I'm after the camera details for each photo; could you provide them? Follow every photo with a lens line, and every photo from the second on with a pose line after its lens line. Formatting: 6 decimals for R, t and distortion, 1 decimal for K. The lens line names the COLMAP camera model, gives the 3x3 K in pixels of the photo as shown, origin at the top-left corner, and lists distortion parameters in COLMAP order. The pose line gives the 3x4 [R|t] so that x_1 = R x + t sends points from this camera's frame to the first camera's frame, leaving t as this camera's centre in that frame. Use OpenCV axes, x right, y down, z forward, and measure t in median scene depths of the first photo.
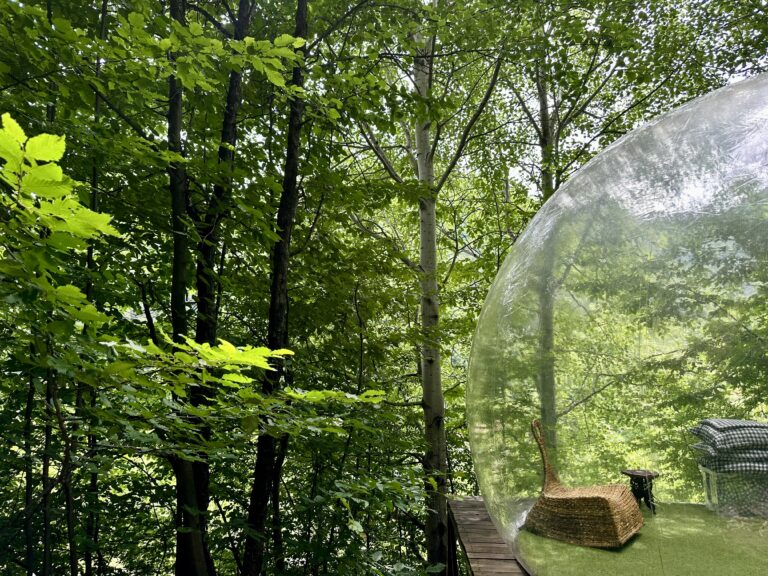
lens RADIAL K [[578.8, 0, 384.0], [0, 578.8, 288.0], [0, 0, 1]] dist [0.040877, -0.074312]
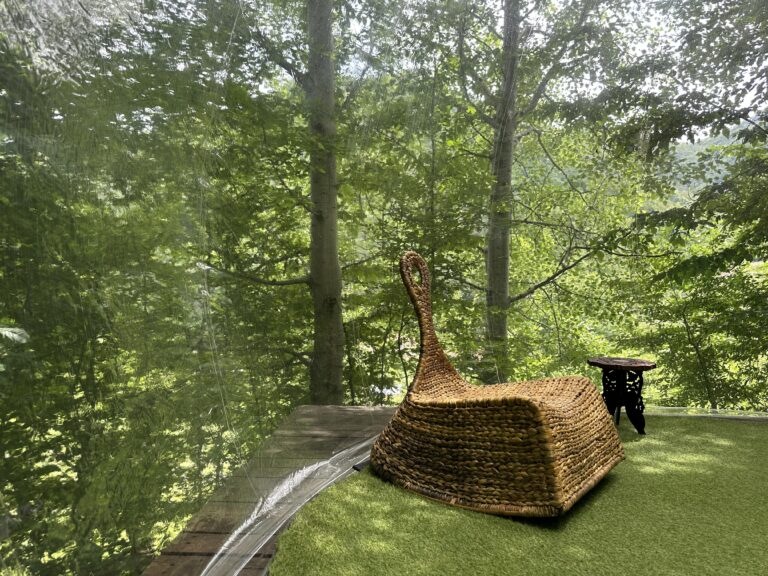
lens RADIAL K [[578.8, 0, 384.0], [0, 578.8, 288.0], [0, 0, 1]] dist [0.040877, -0.074312]
pose [[0.999919, -0.006108, 0.011202, 0.248978], [0.004630, 0.991829, 0.127494, 0.209159], [-0.011889, -0.127432, 0.991776, 0.551680]]
